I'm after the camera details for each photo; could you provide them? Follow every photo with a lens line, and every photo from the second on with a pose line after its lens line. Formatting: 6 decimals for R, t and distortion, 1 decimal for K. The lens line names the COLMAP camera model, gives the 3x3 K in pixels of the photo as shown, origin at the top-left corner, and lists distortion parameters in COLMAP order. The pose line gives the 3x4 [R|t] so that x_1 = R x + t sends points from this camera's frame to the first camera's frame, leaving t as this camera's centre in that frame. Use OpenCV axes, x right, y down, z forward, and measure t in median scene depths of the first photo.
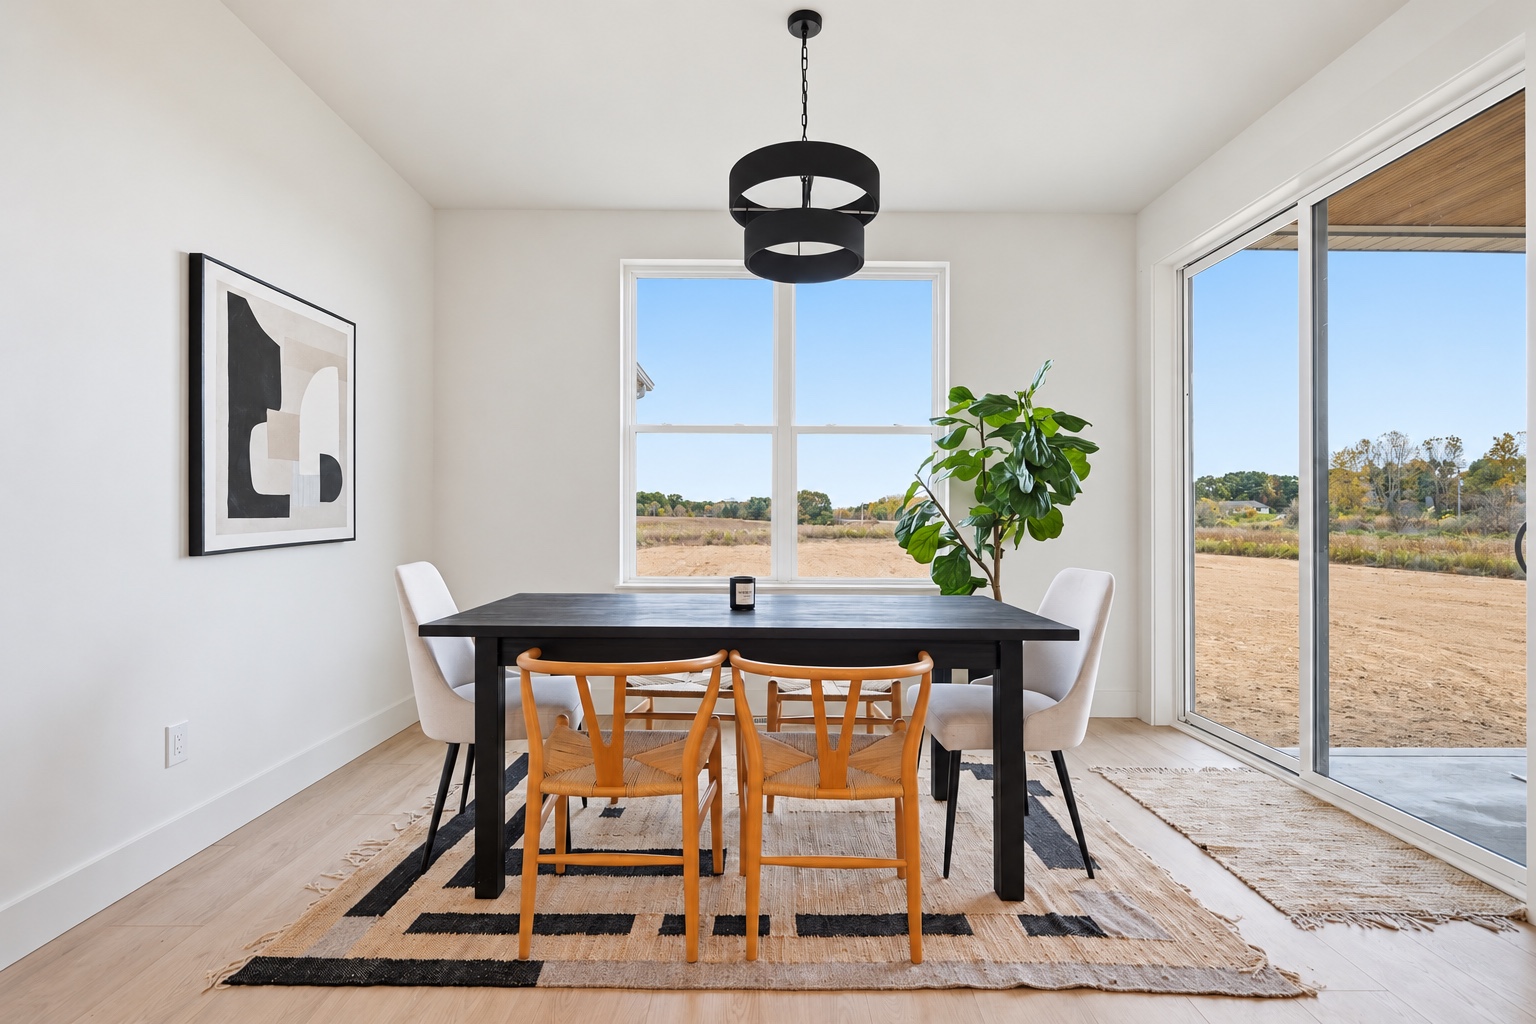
lens RADIAL K [[683.8, 0, 765.3], [0, 683.8, 506.0], [0, 0, 1]] dist [-0.013222, -0.000110]
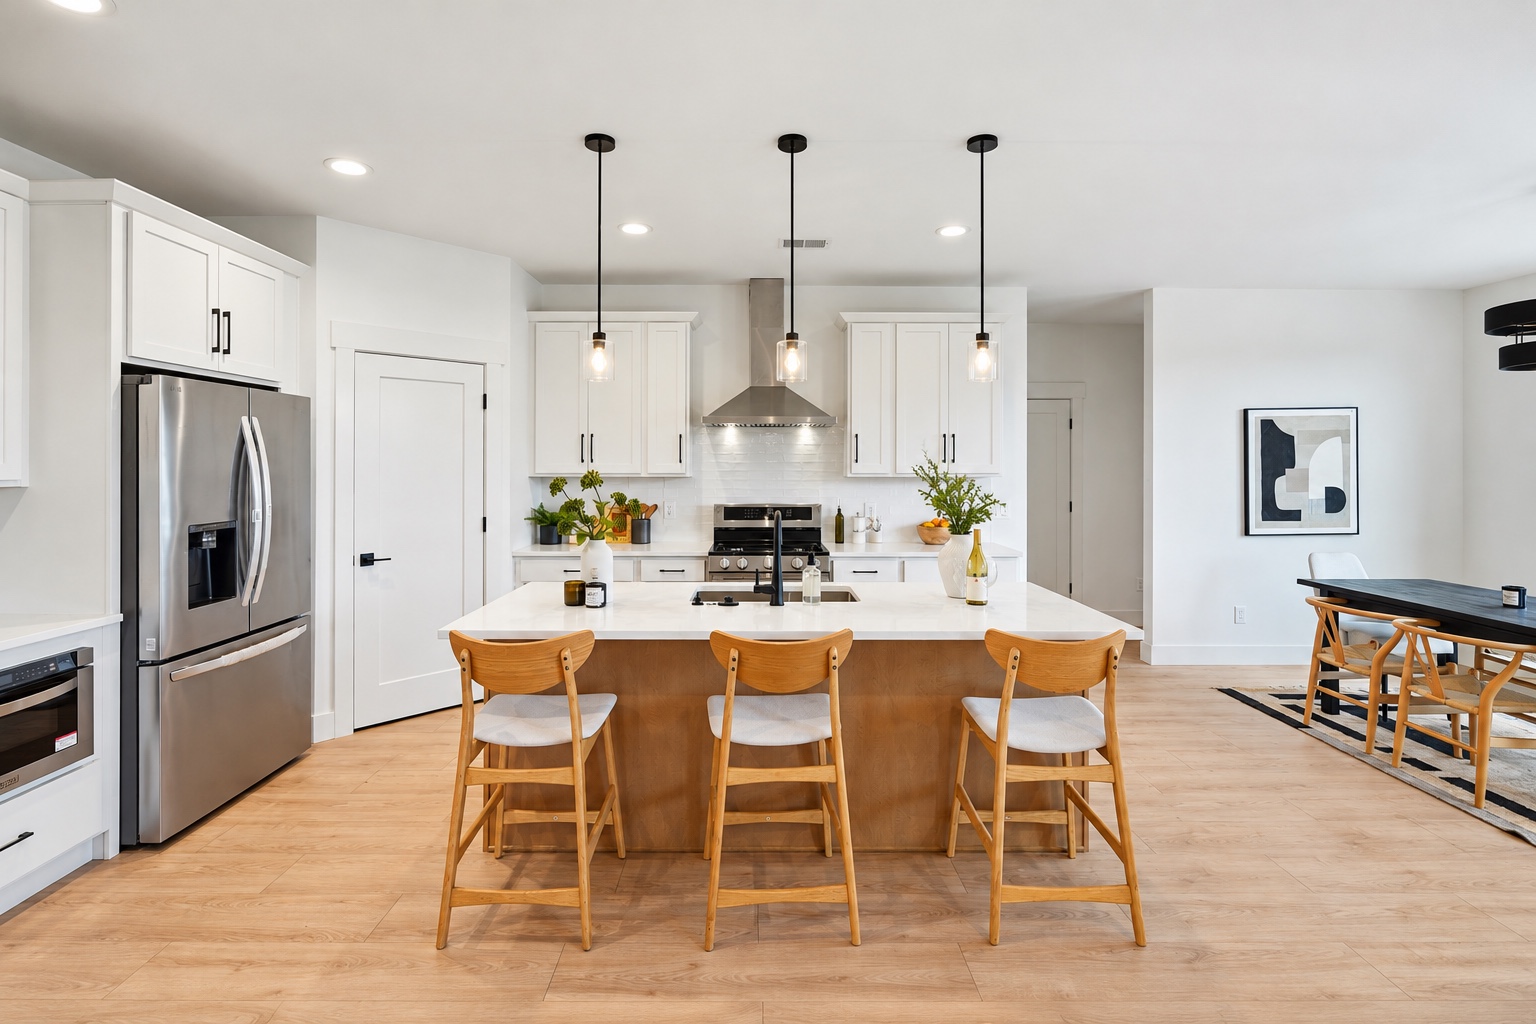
lens RADIAL K [[683.8, 0, 776.2], [0, 683.8, 476.5], [0, 0, 1]] dist [-0.013222, -0.000110]
pose [[-0.000725, 0.006596, -0.999978, 1.441585], [0.000827, 0.999978, 0.006596, -0.142958], [0.999999, -0.000822, -0.000731, -0.597158]]
